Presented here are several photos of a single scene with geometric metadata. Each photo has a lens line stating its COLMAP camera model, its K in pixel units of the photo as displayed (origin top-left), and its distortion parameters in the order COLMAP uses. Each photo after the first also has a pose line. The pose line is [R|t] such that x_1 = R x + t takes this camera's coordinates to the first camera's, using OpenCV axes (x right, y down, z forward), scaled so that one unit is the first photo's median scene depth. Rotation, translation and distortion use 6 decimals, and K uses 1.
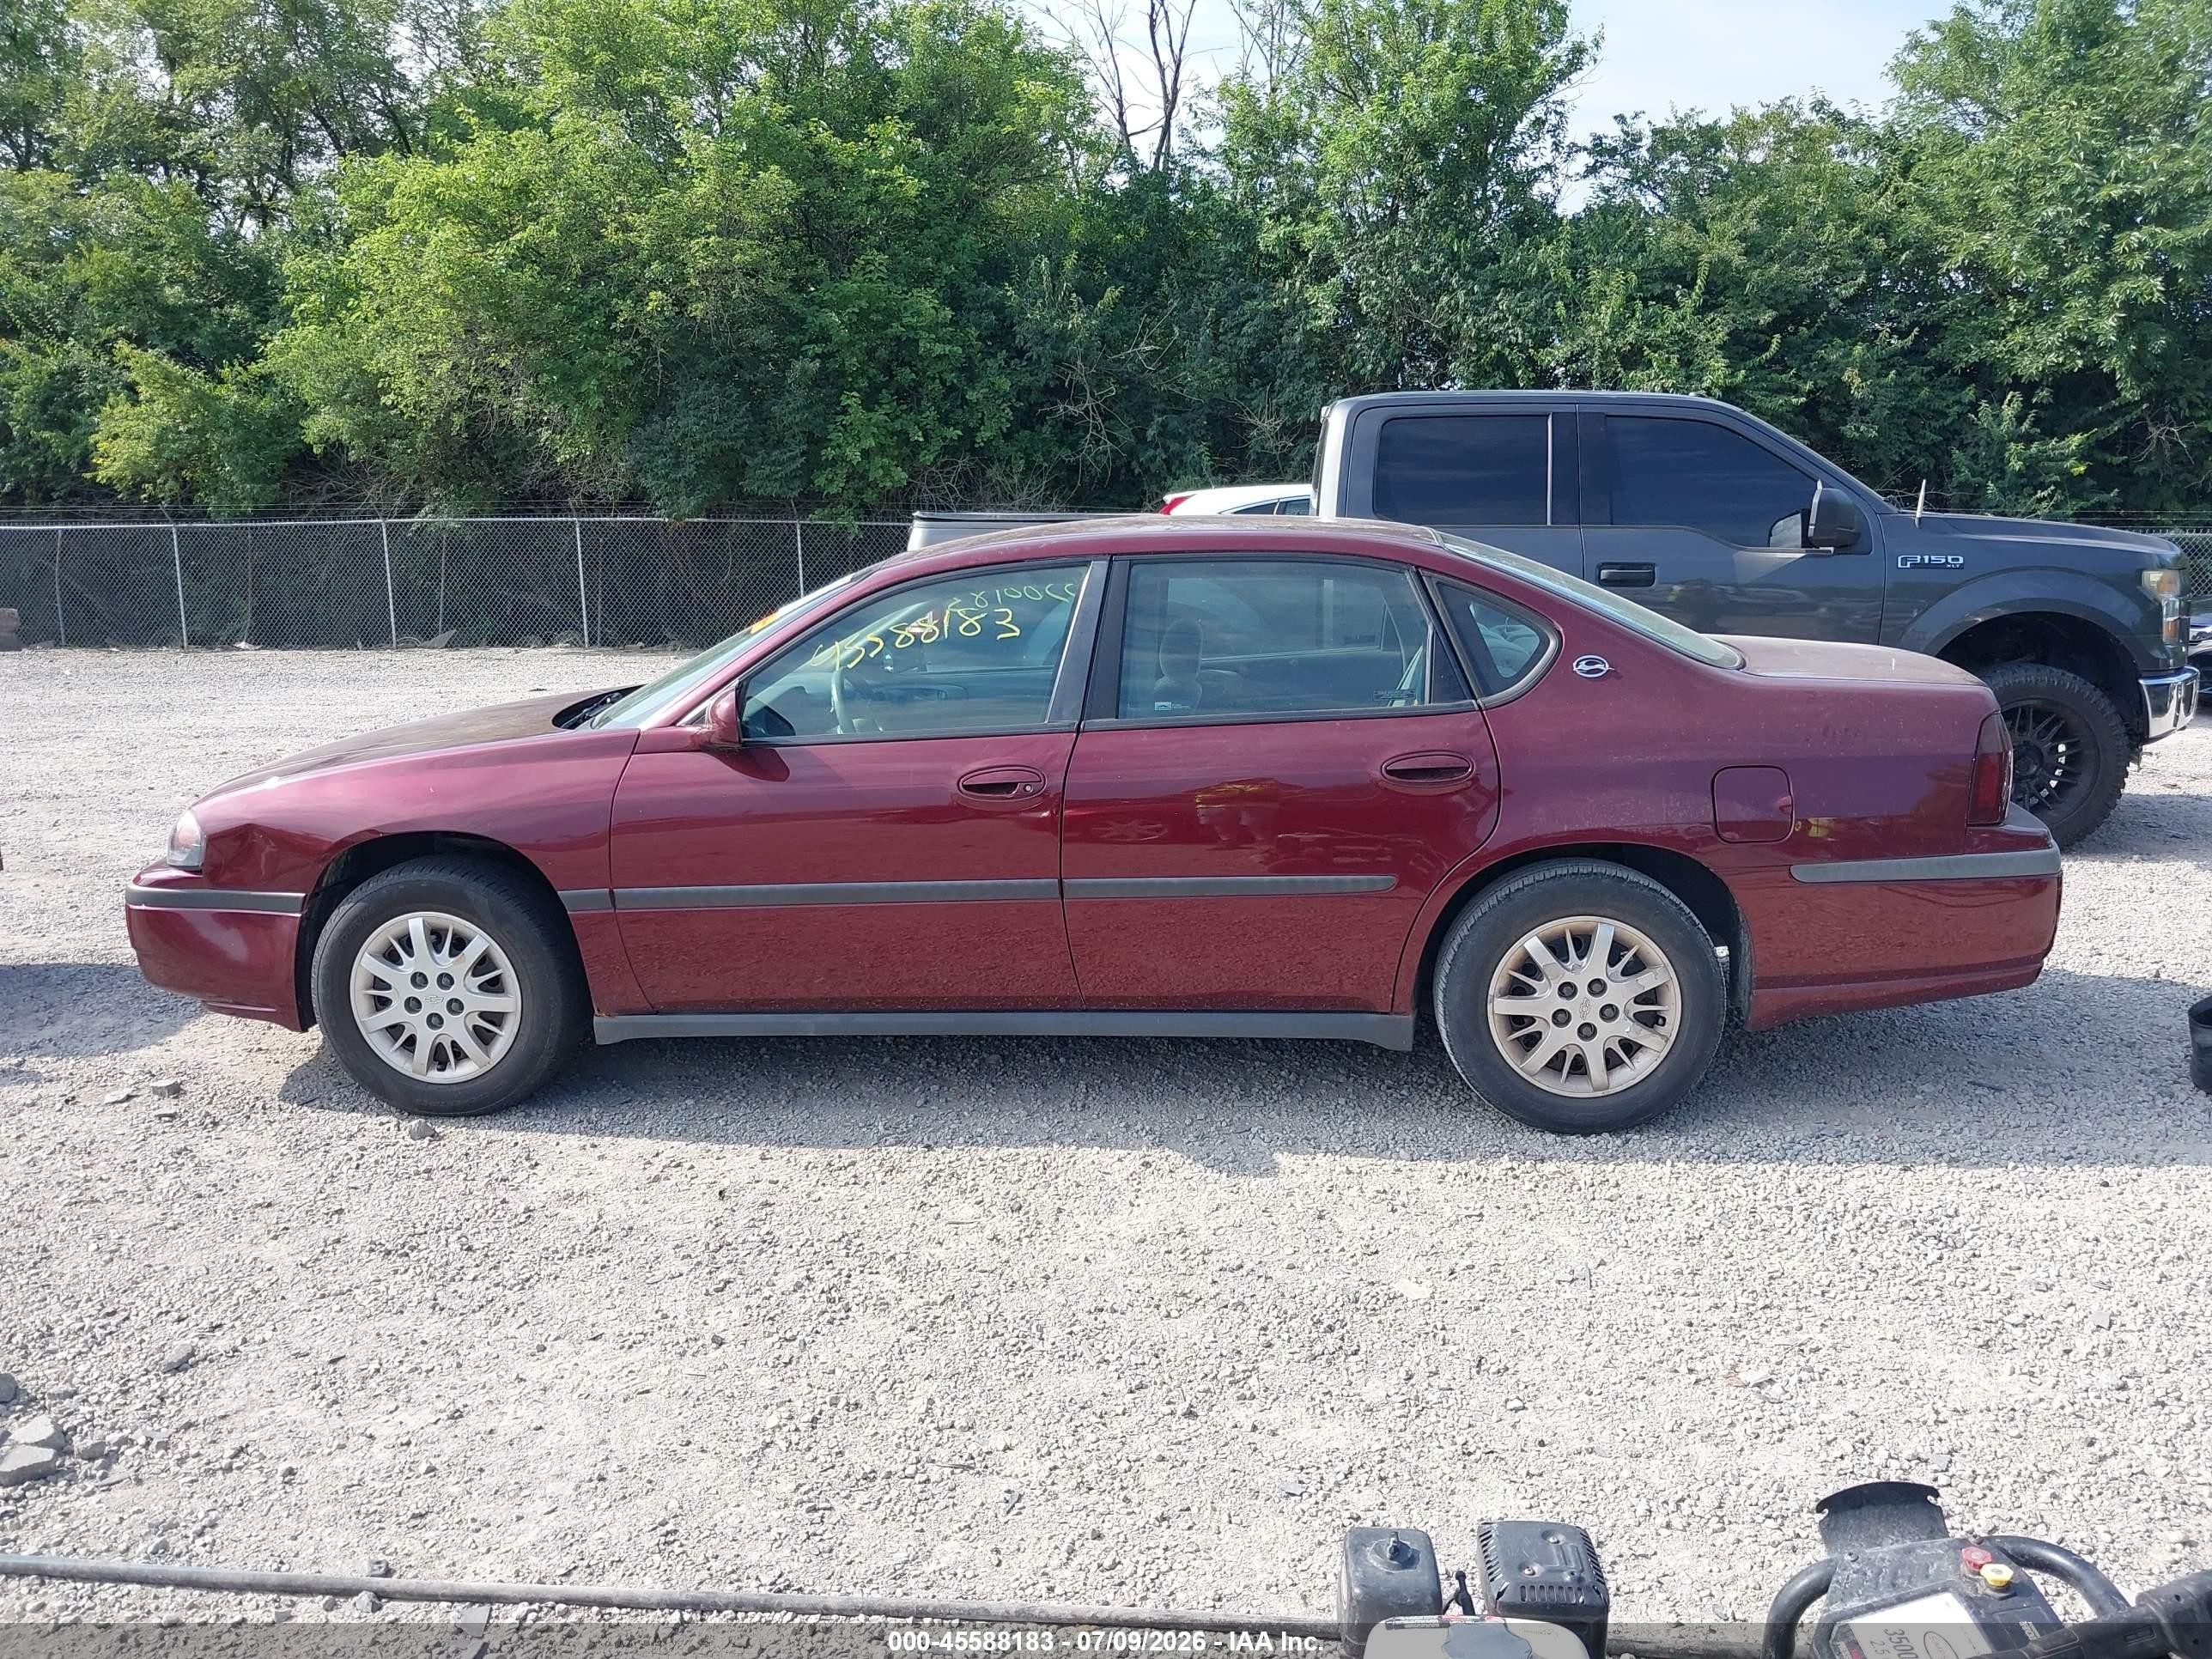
lens RADIAL K [[1742.0, 0, 1106.6], [0, 1742.0, 836.1], [0, 0, 1]] dist [0.004549, -0.002554]
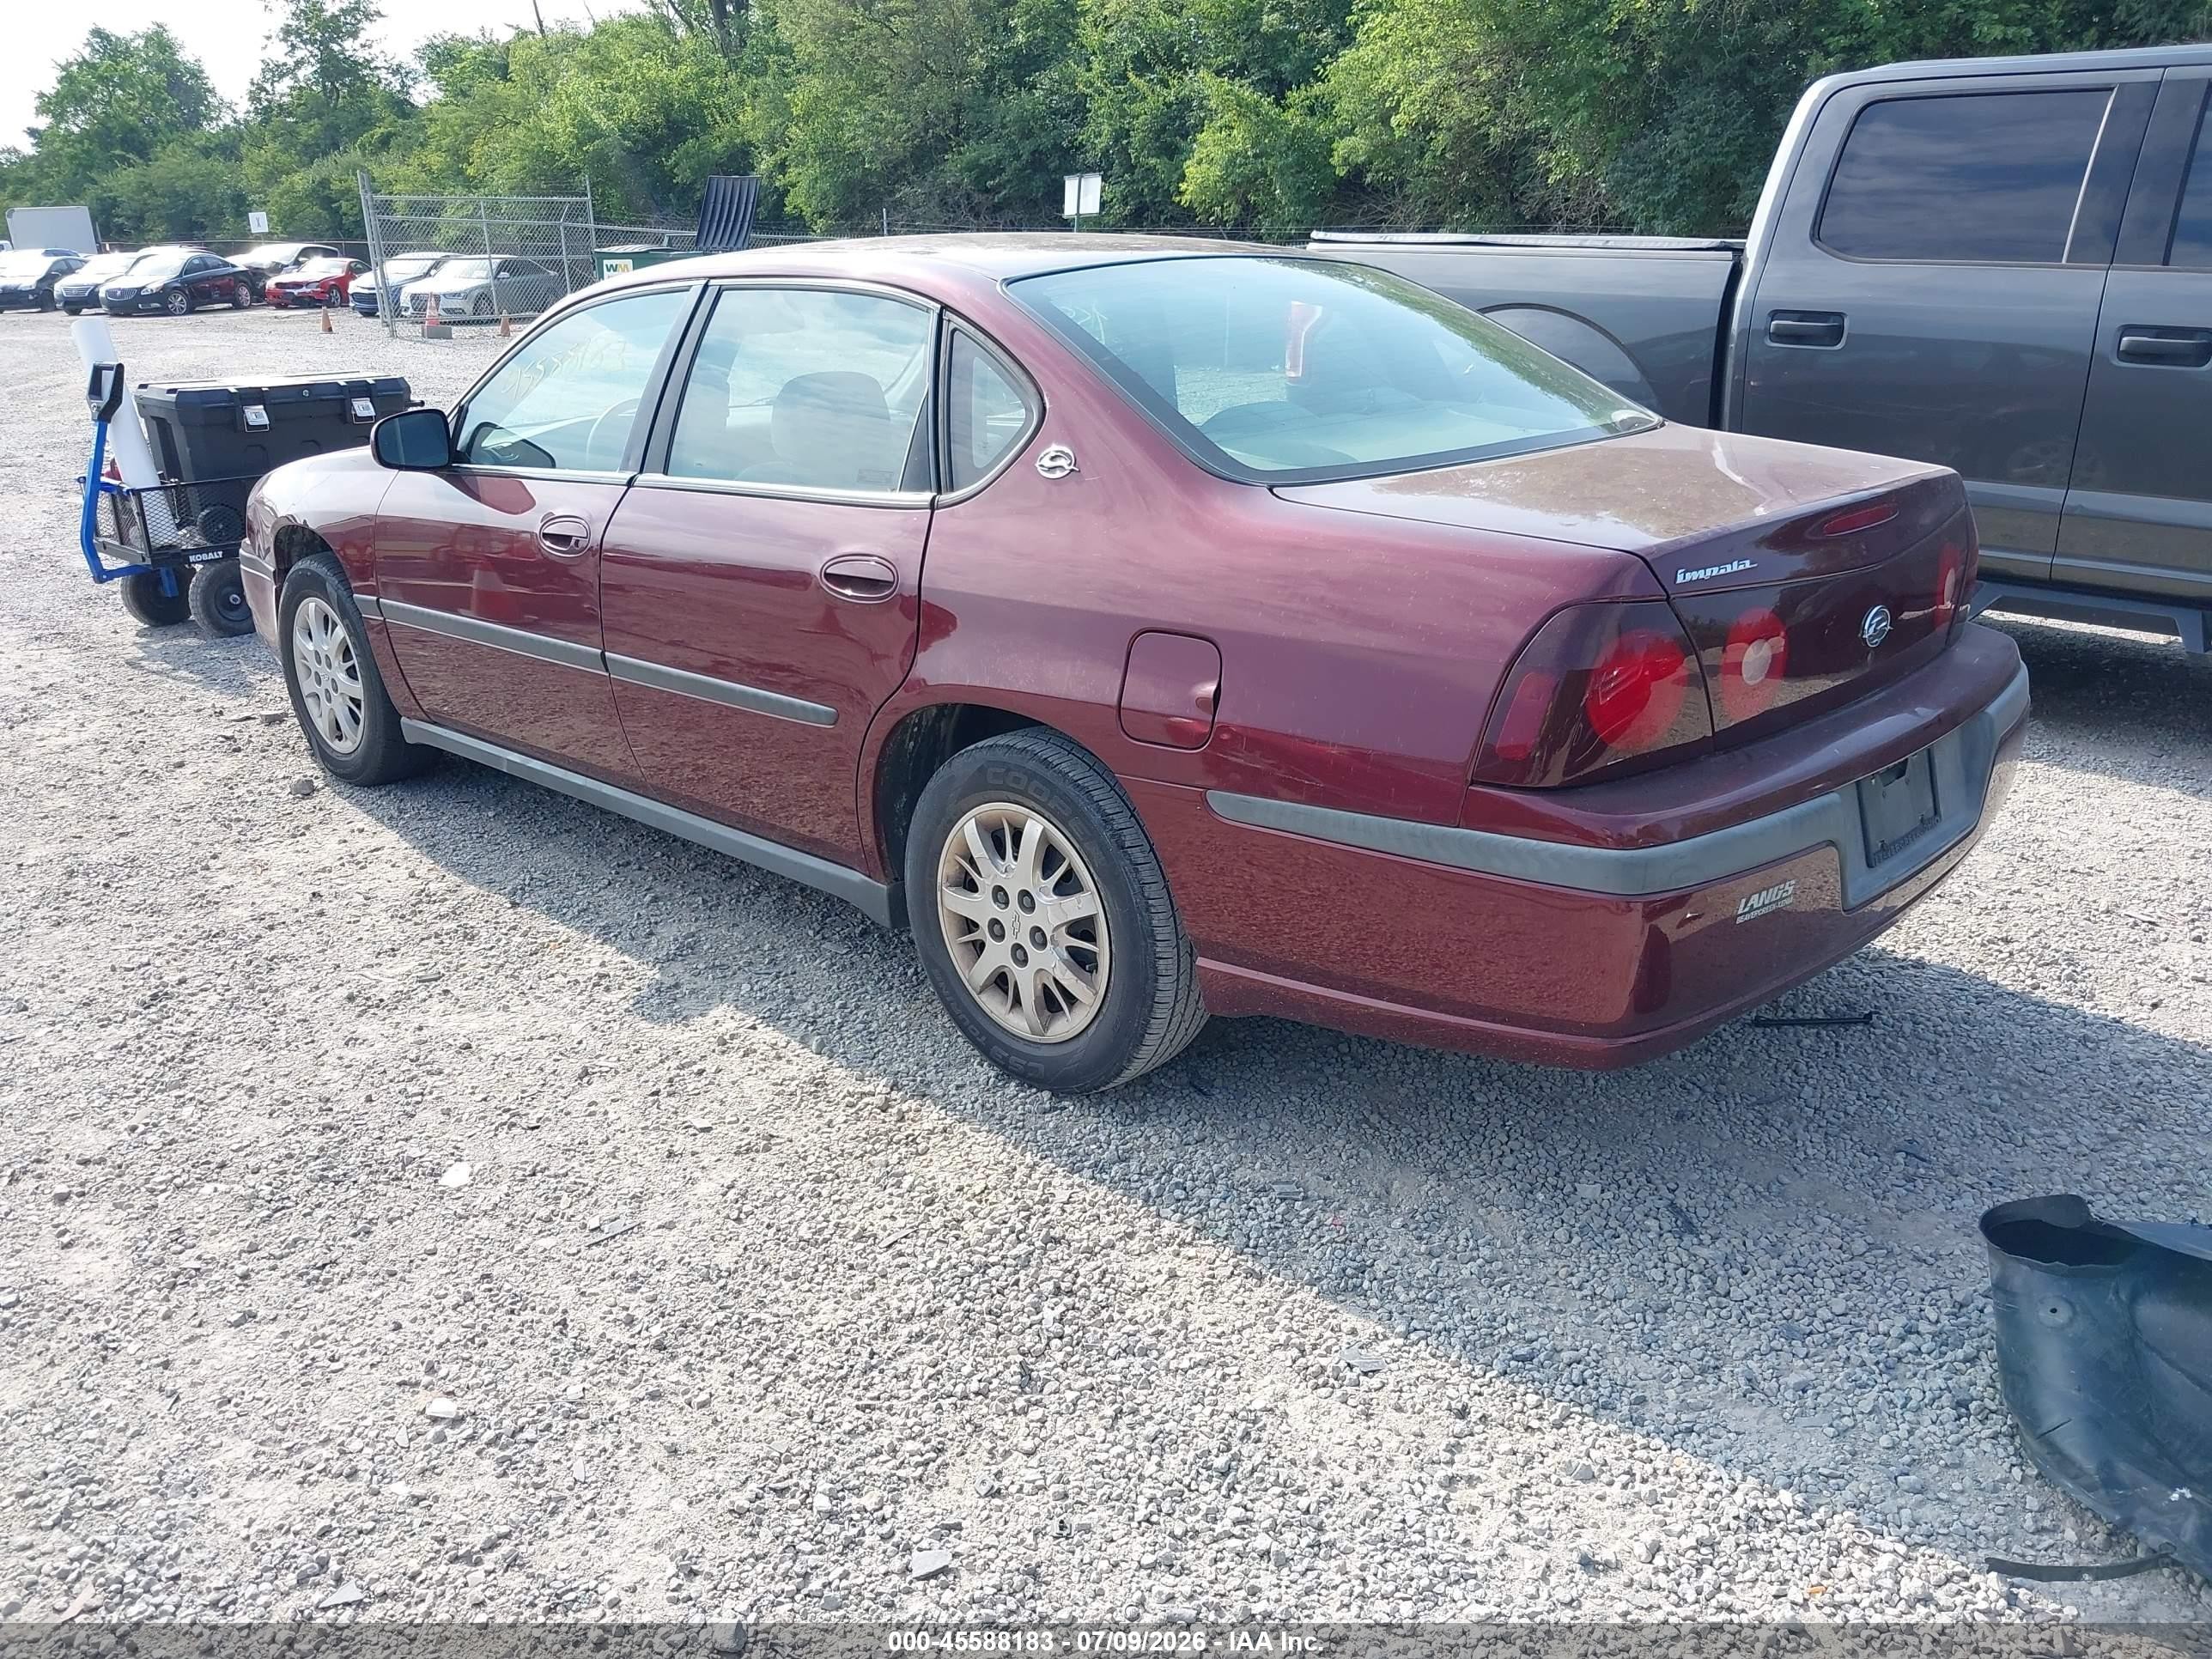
lens RADIAL K [[1742.0, 0, 1106.1], [0, 1742.0, 818.7], [0, 0, 1]] dist [0.004549, -0.002554]
pose [[0.787597, 0.203910, -0.581474, 0.727513], [-0.122132, 0.976596, 0.177045, -0.082090], [0.603966, -0.068424, 0.794068, 0.431588]]
